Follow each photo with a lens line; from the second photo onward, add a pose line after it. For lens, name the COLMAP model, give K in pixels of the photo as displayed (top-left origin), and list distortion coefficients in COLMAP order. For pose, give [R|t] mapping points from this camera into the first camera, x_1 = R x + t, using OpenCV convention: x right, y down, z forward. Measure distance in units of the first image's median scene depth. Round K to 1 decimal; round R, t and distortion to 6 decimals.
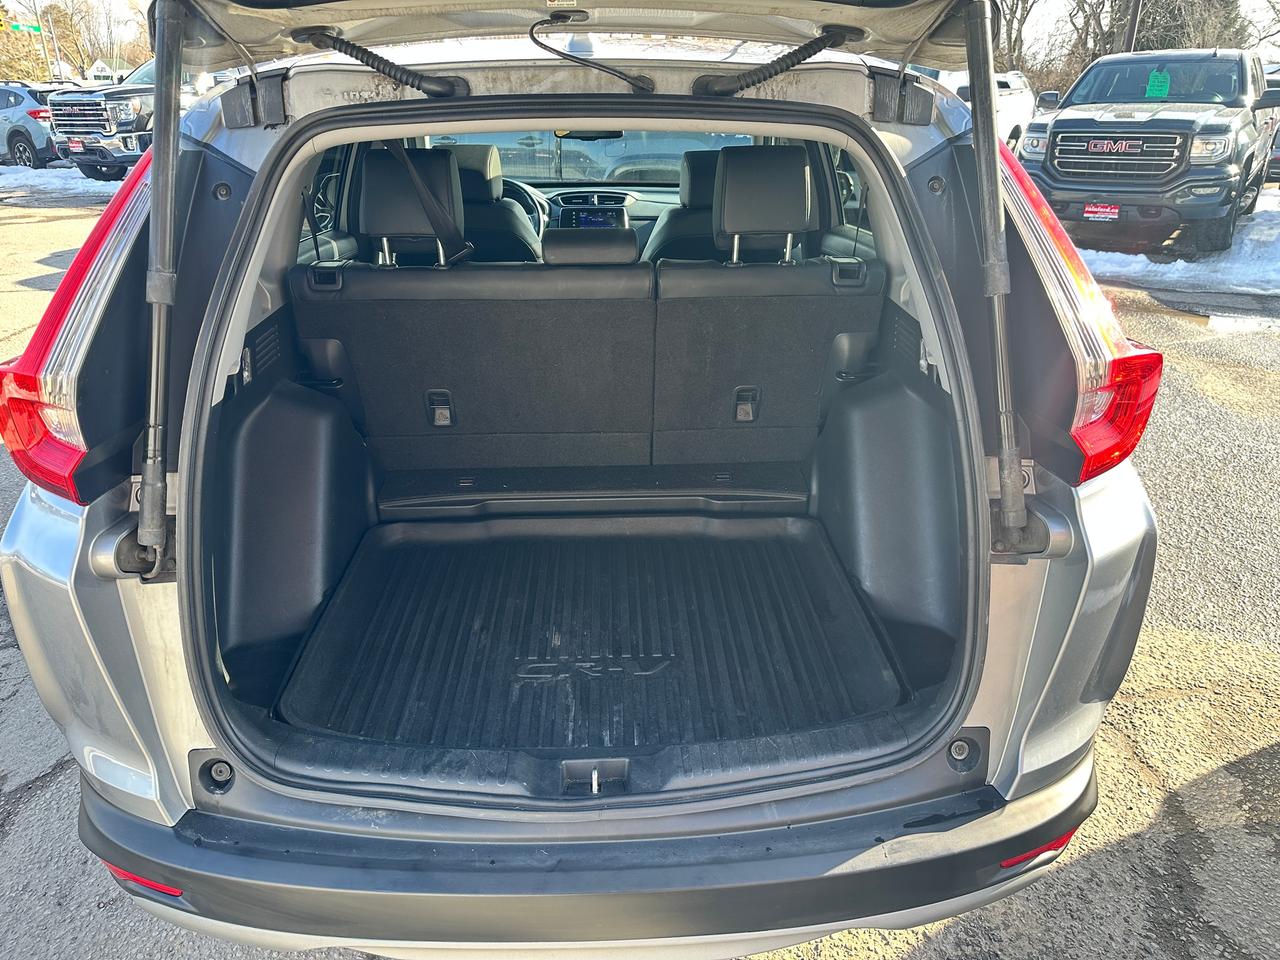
lens RADIAL K [[905.1, 0, 644.5], [0, 905.1, 495.8], [0, 0, 1]] dist [0.034486, -0.038073]
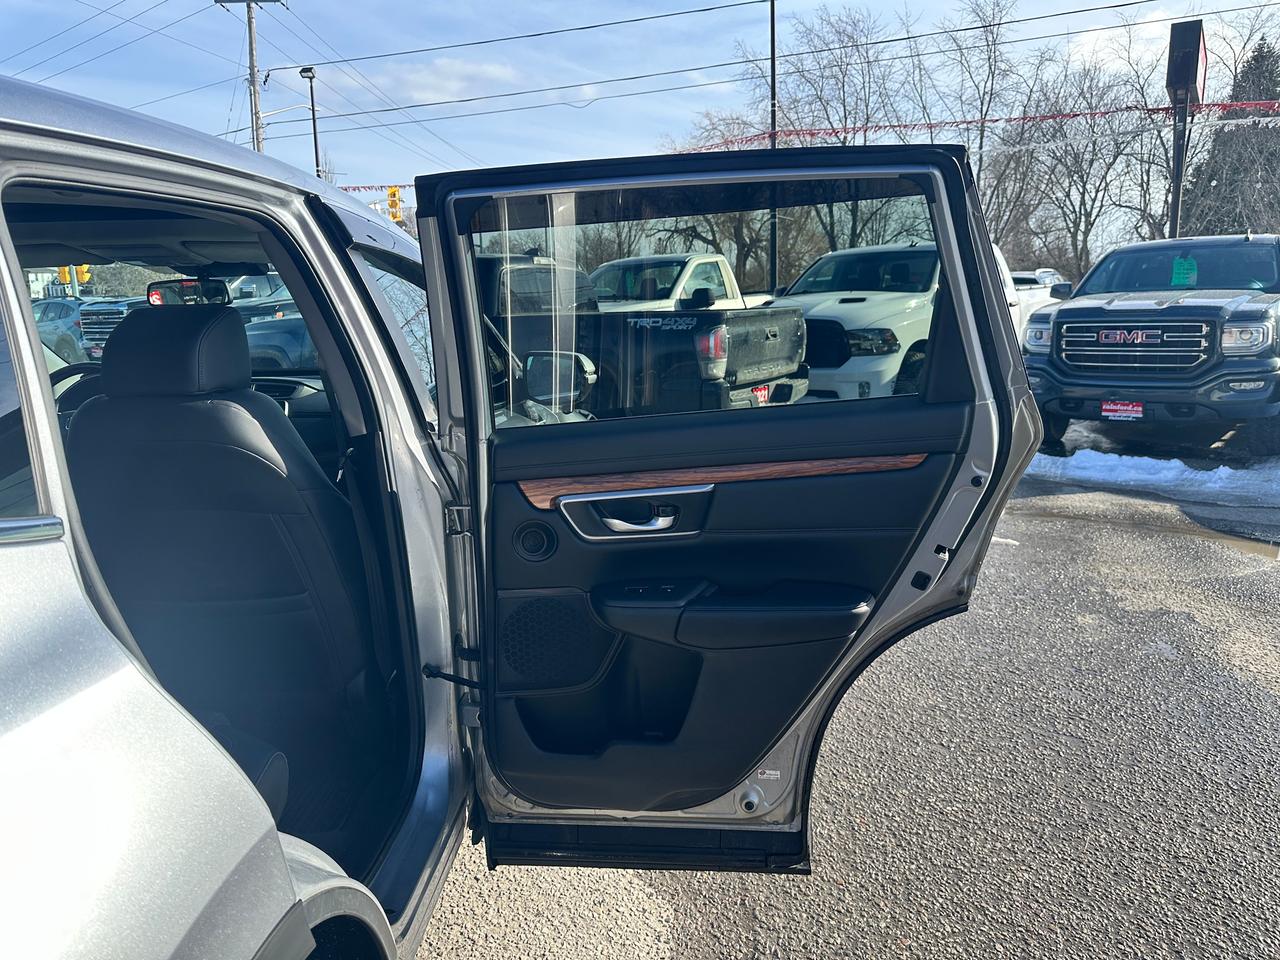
lens RADIAL K [[914.2, 0, 641.1], [0, 914.2, 478.5], [0, 0, 1]] dist [0.022940, -0.034942]
pose [[0.995263, 0.004463, -0.097114, 0.141931], [-0.026494, 0.973587, -0.226776, -0.046104], [0.093536, 0.228274, 0.969093, 0.152085]]
